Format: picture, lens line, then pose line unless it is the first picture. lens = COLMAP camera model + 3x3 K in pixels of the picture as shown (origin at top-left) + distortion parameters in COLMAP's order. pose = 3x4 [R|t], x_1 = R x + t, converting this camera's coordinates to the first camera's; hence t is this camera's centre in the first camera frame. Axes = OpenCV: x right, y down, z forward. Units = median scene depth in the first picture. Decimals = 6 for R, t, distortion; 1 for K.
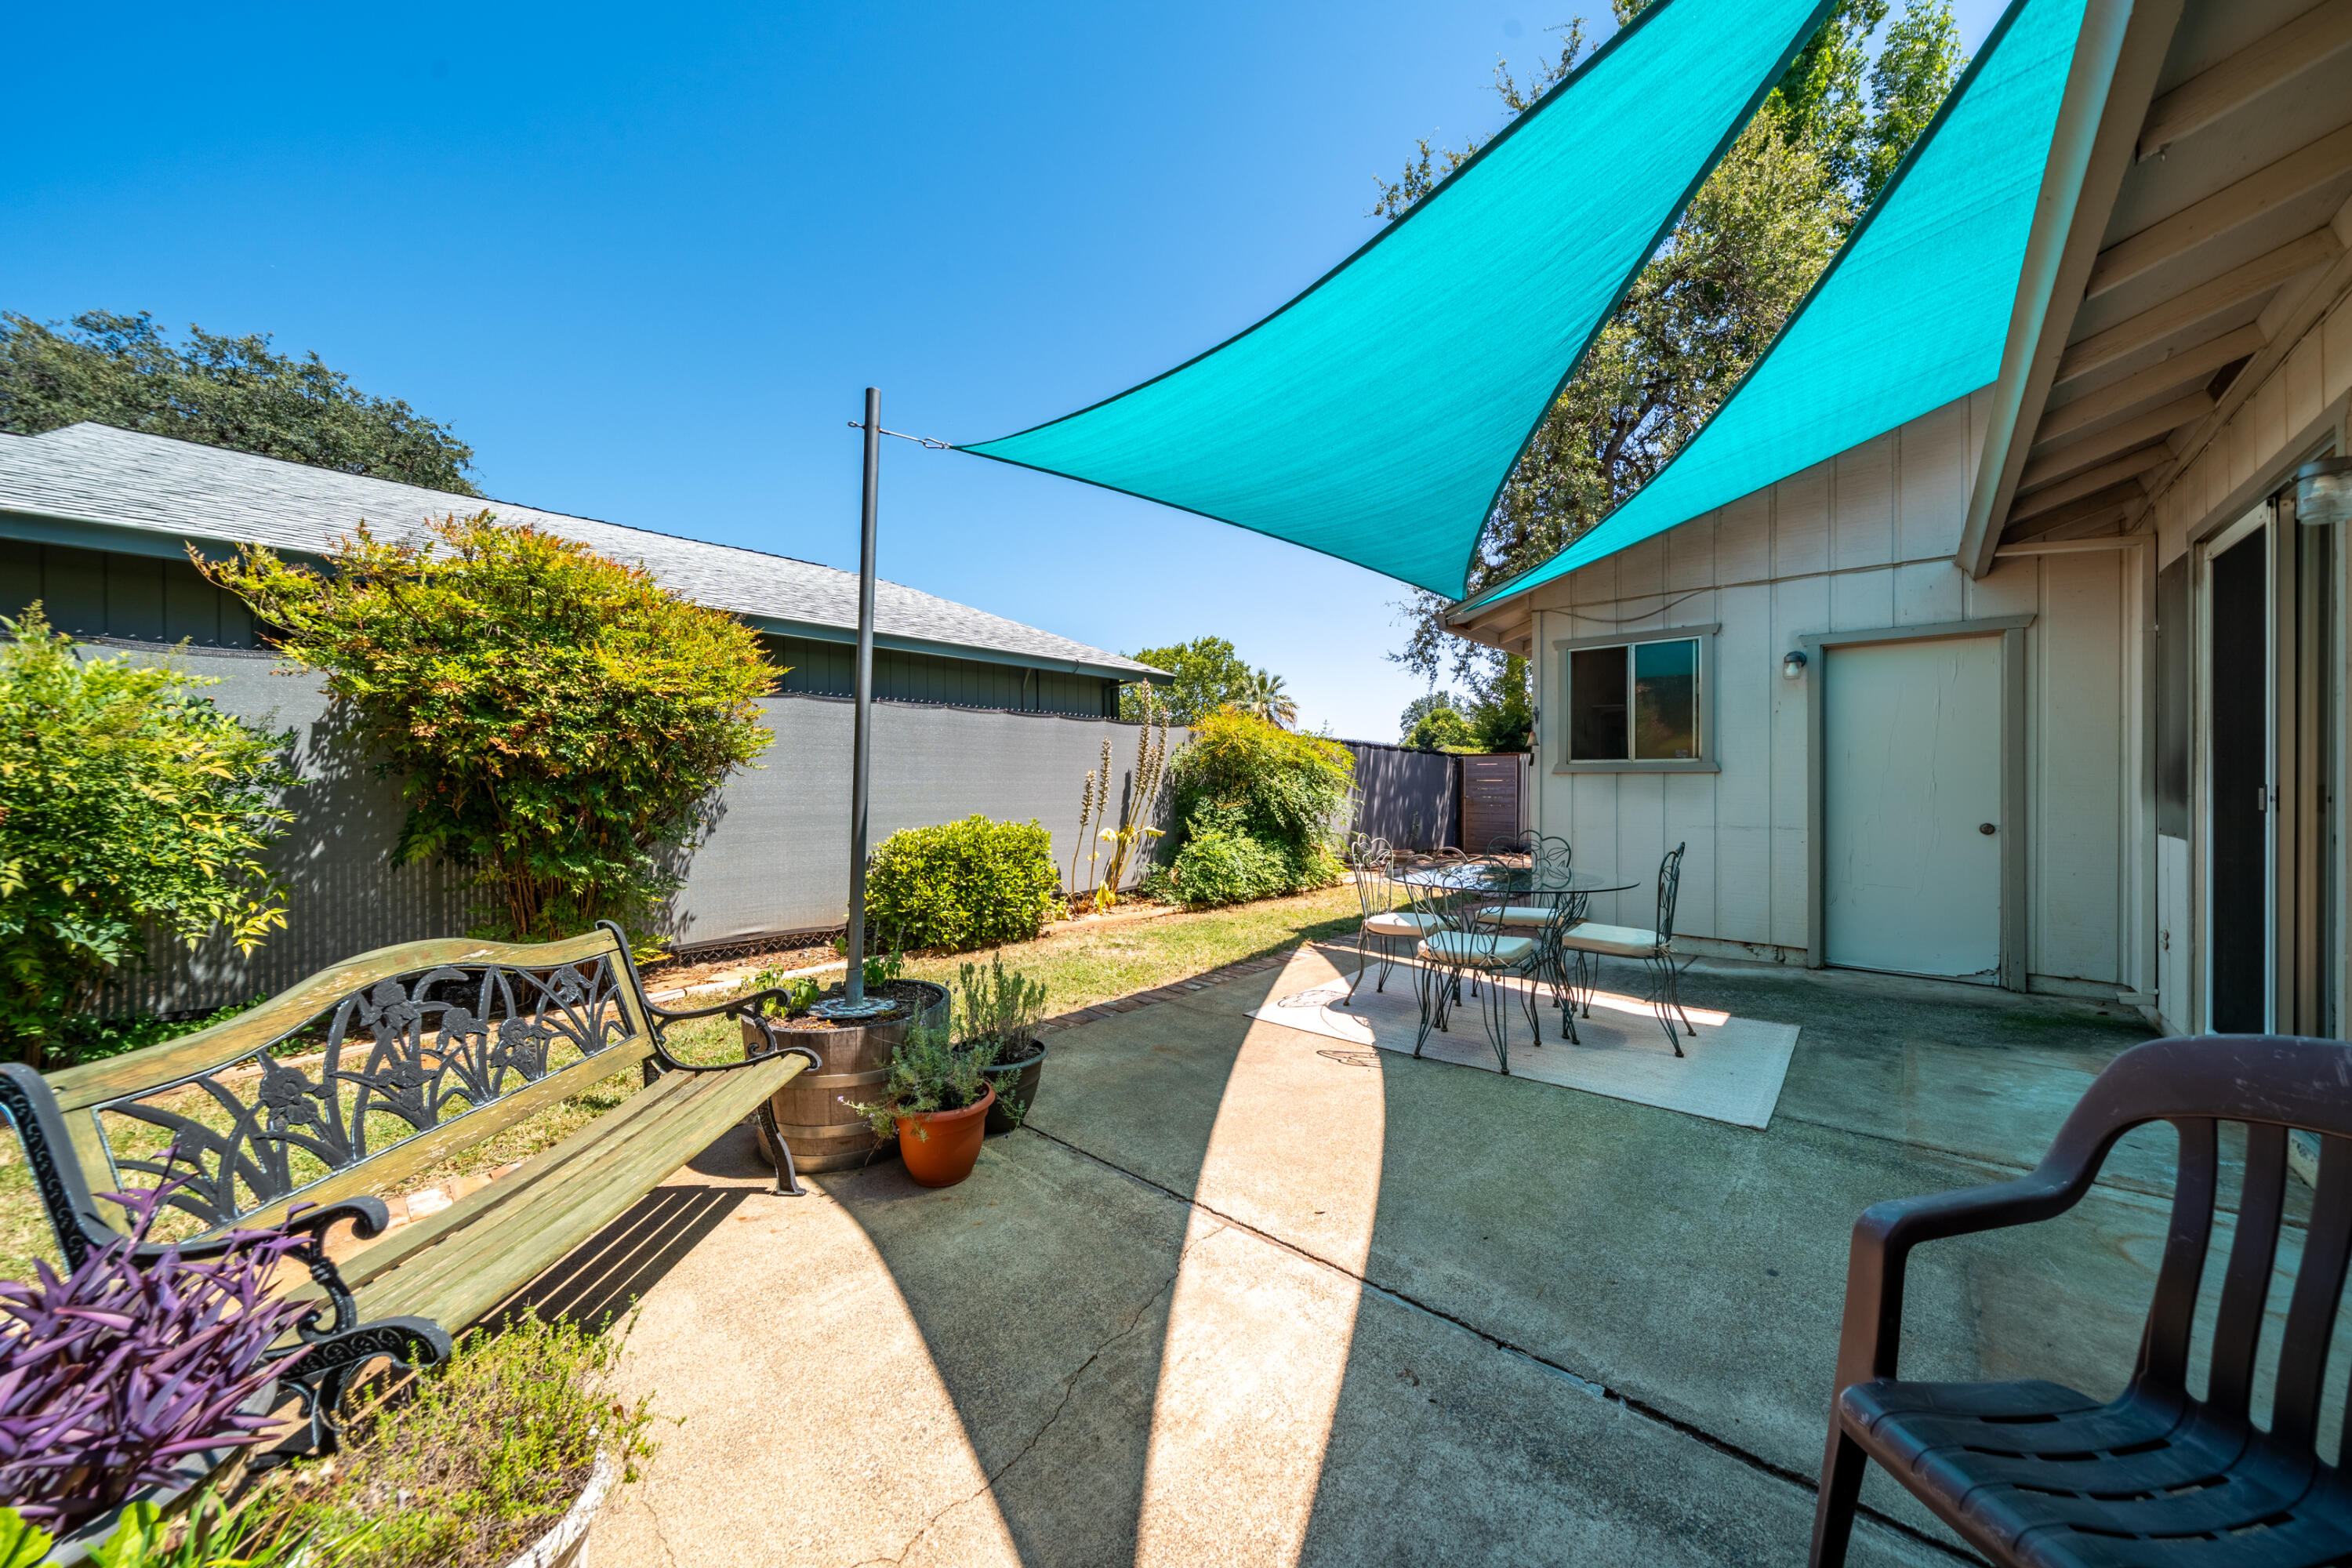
lens RADIAL K [[816.4, 0, 1159.9], [0, 816.4, 774.0], [0, 0, 1]] dist [-0.003302, 0.000094]
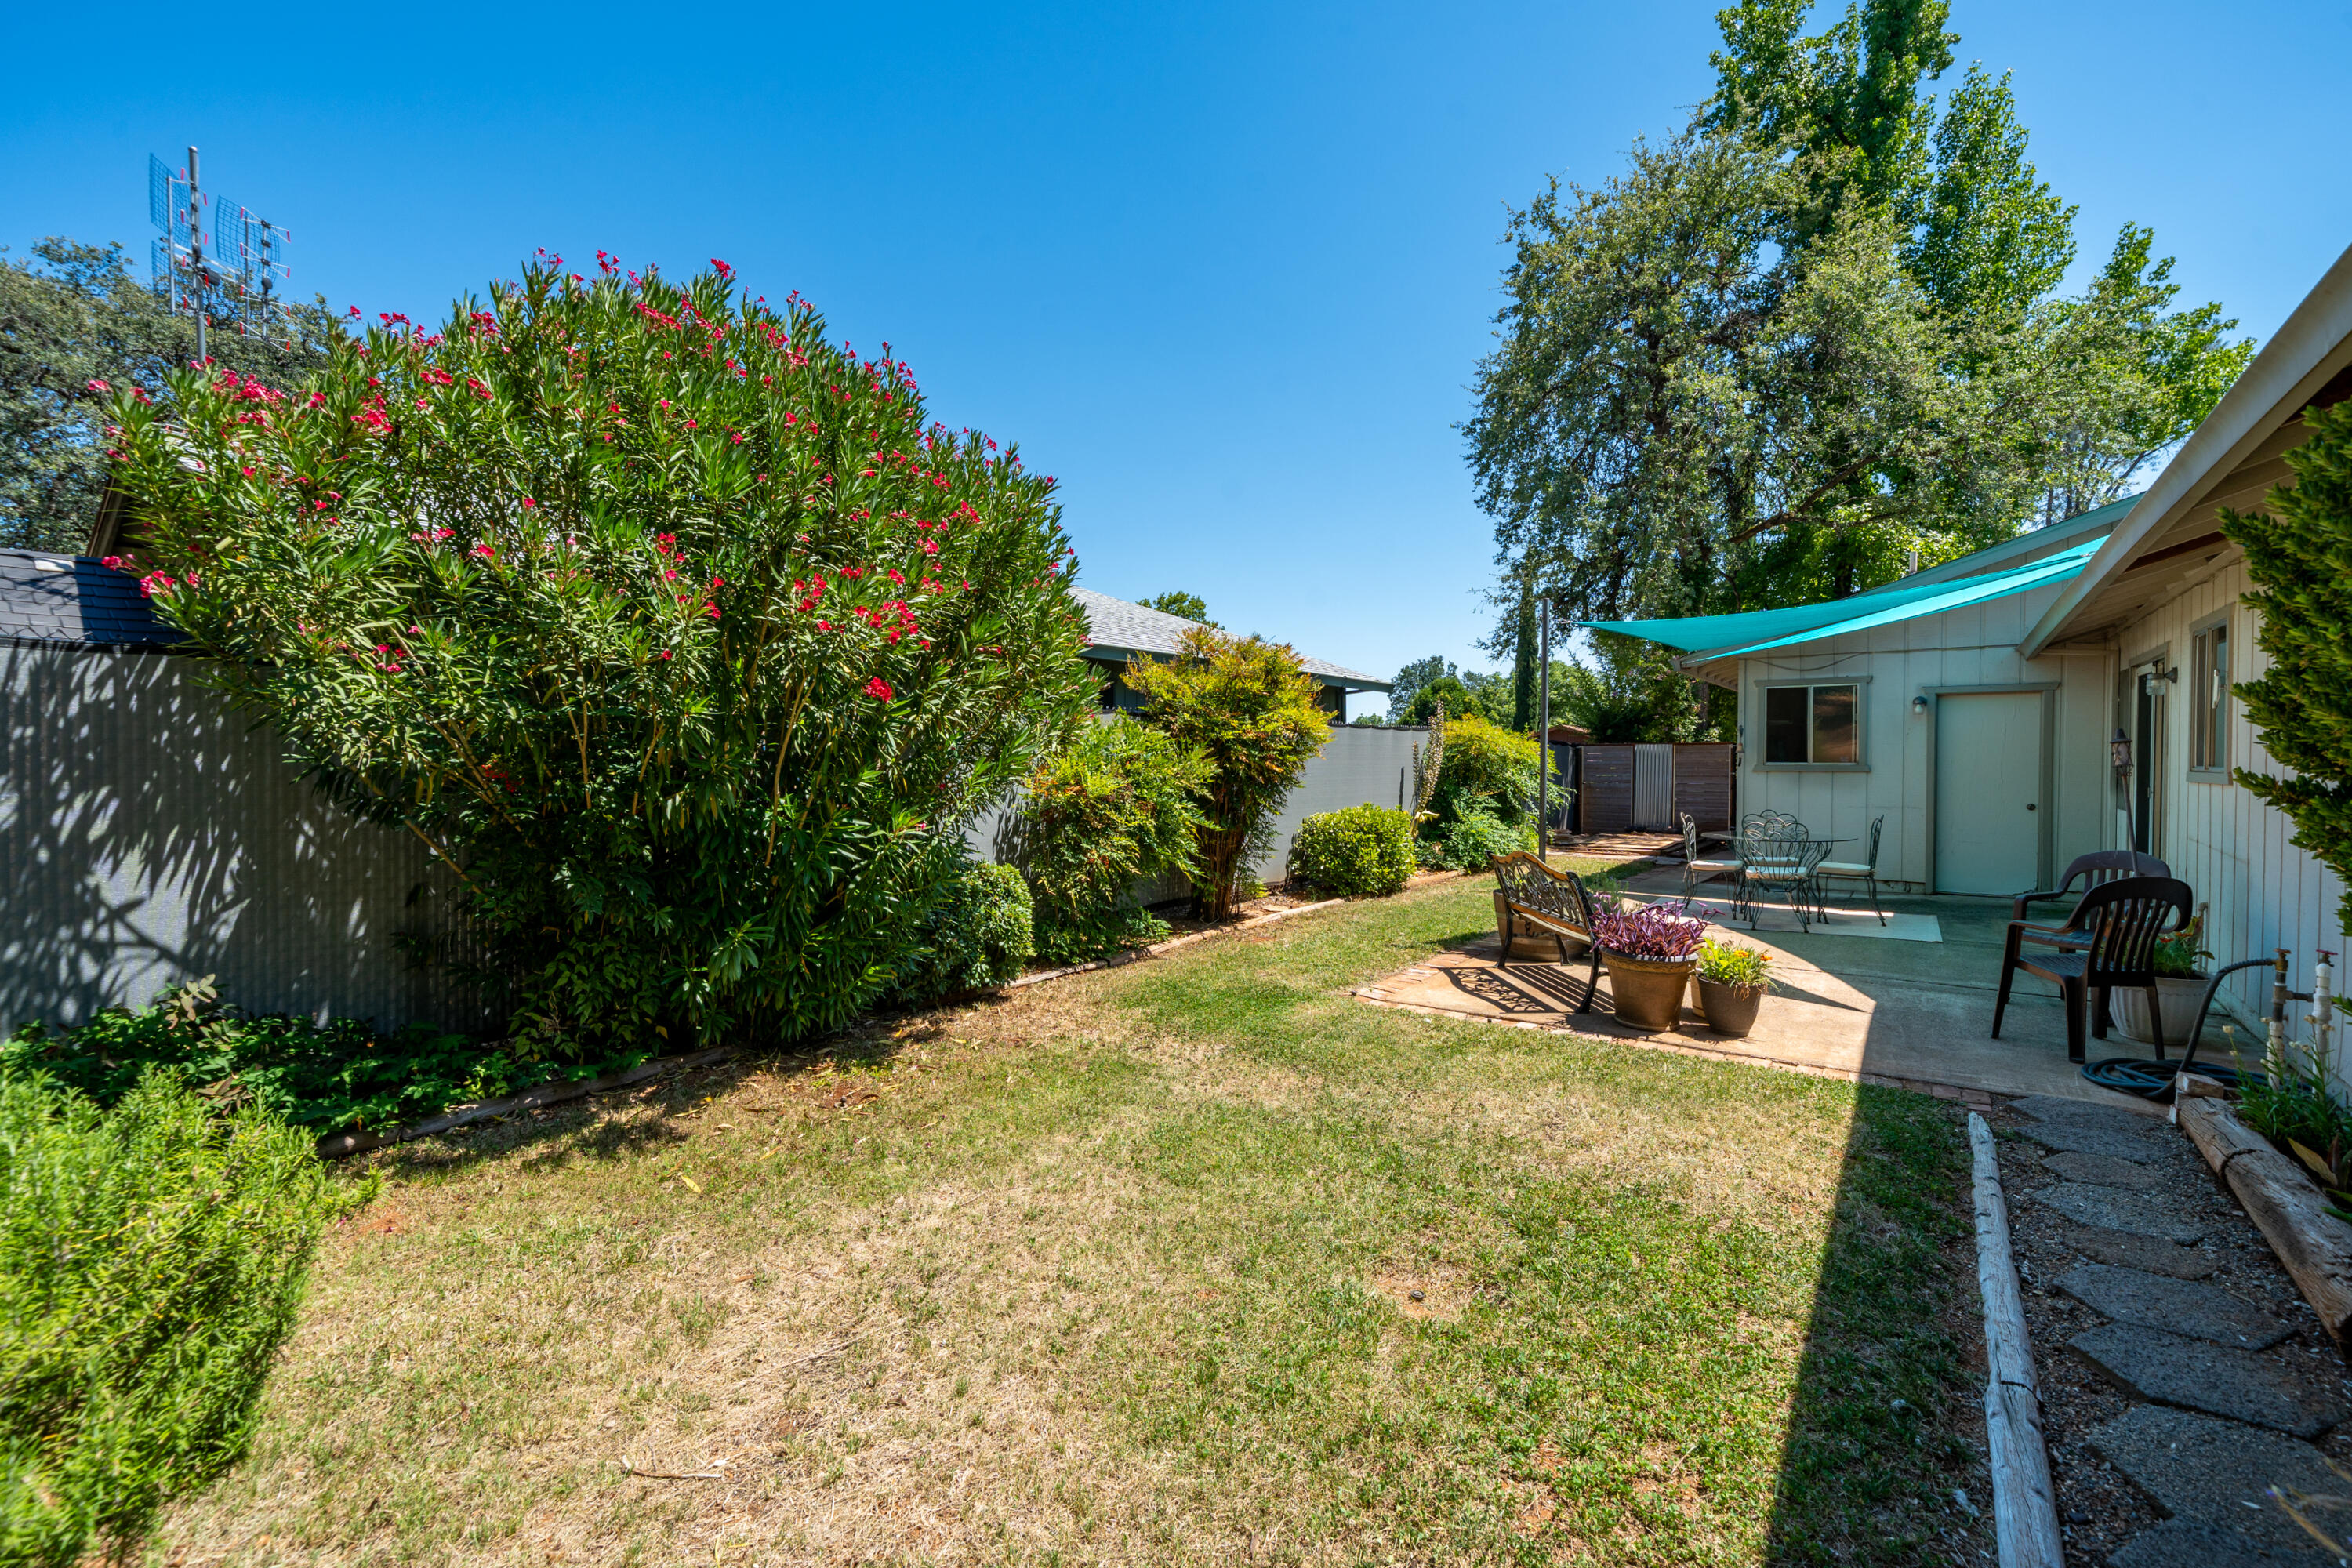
lens RADIAL K [[965.8, 0, 1194.0], [0, 965.8, 781.3], [0, 0, 1]] dist [0.000947, -0.000409]
pose [[0.995446, -0.006900, 0.095076, -0.684676], [0.003953, 0.999507, 0.031151, -0.042092], [-0.095244, -0.030633, 0.994982, -0.629758]]
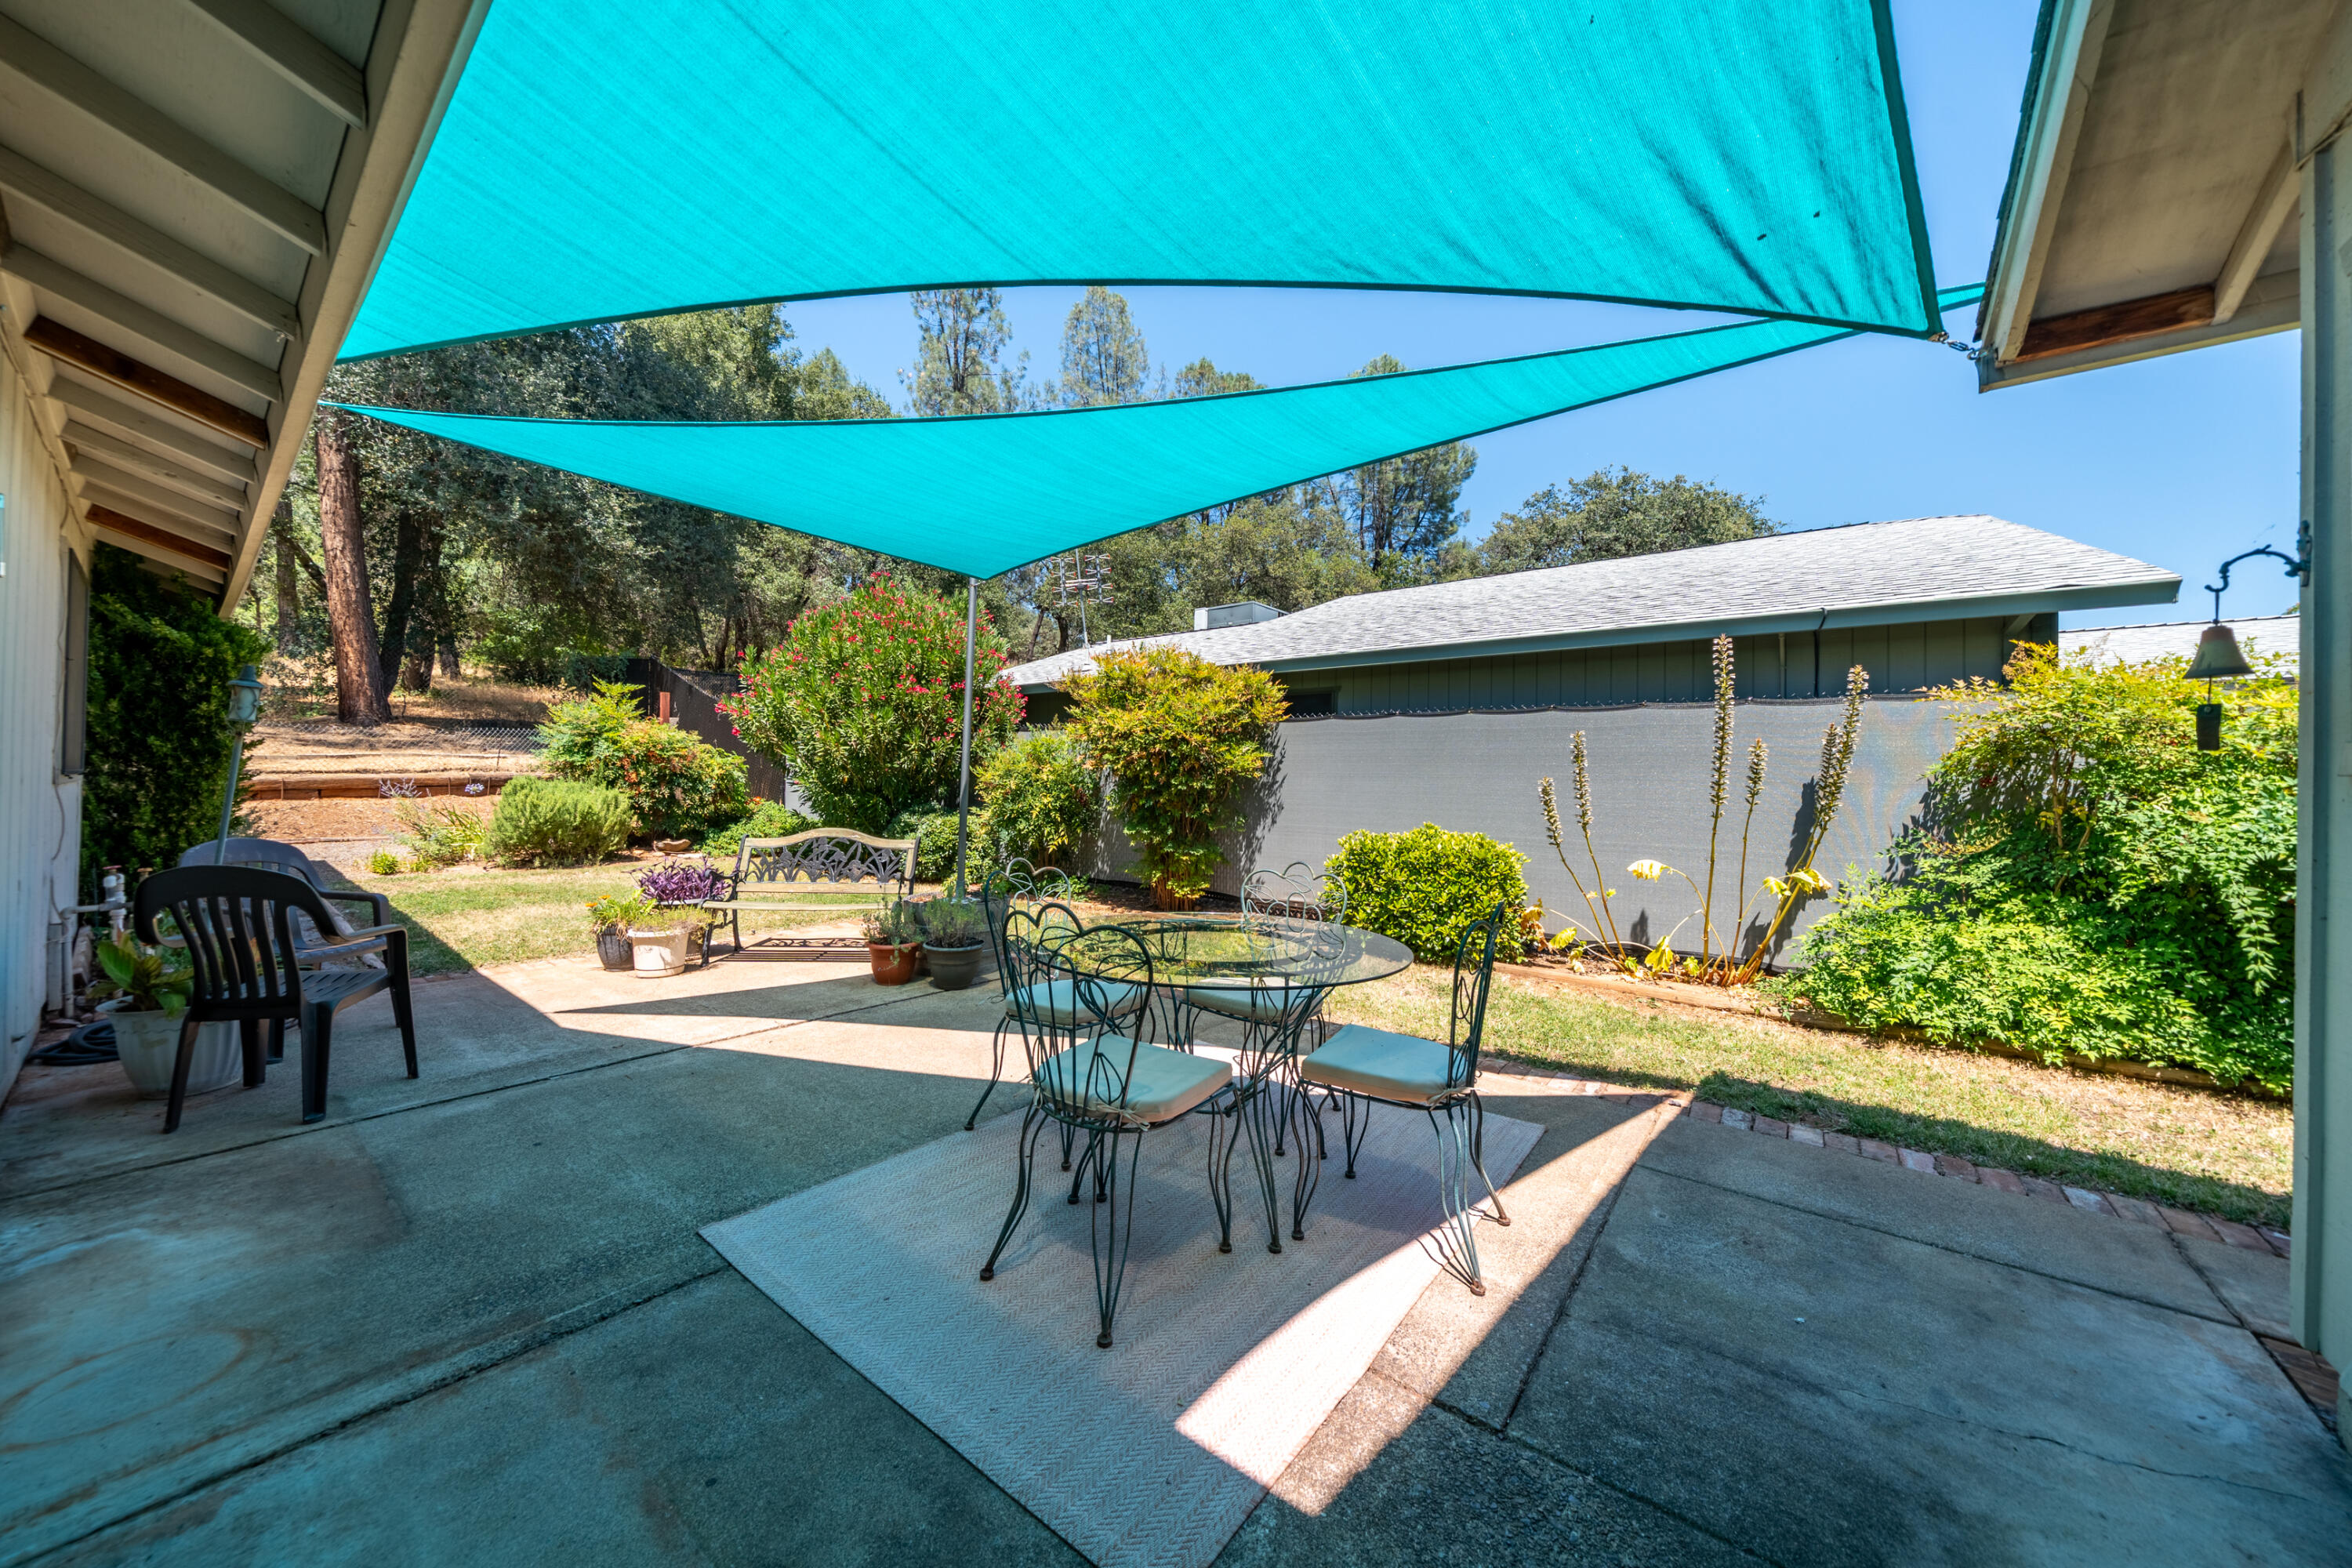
lens RADIAL K [[816.4, 0, 1164.0], [0, 816.4, 781.8], [0, 0, 1]] dist [-0.003302, 0.000094]
pose [[0.052231, -0.003590, -0.998629, 0.830525], [-0.012563, 0.999912, -0.004251, 0.009812], [0.998556, 0.012768, 0.052181, 0.757760]]
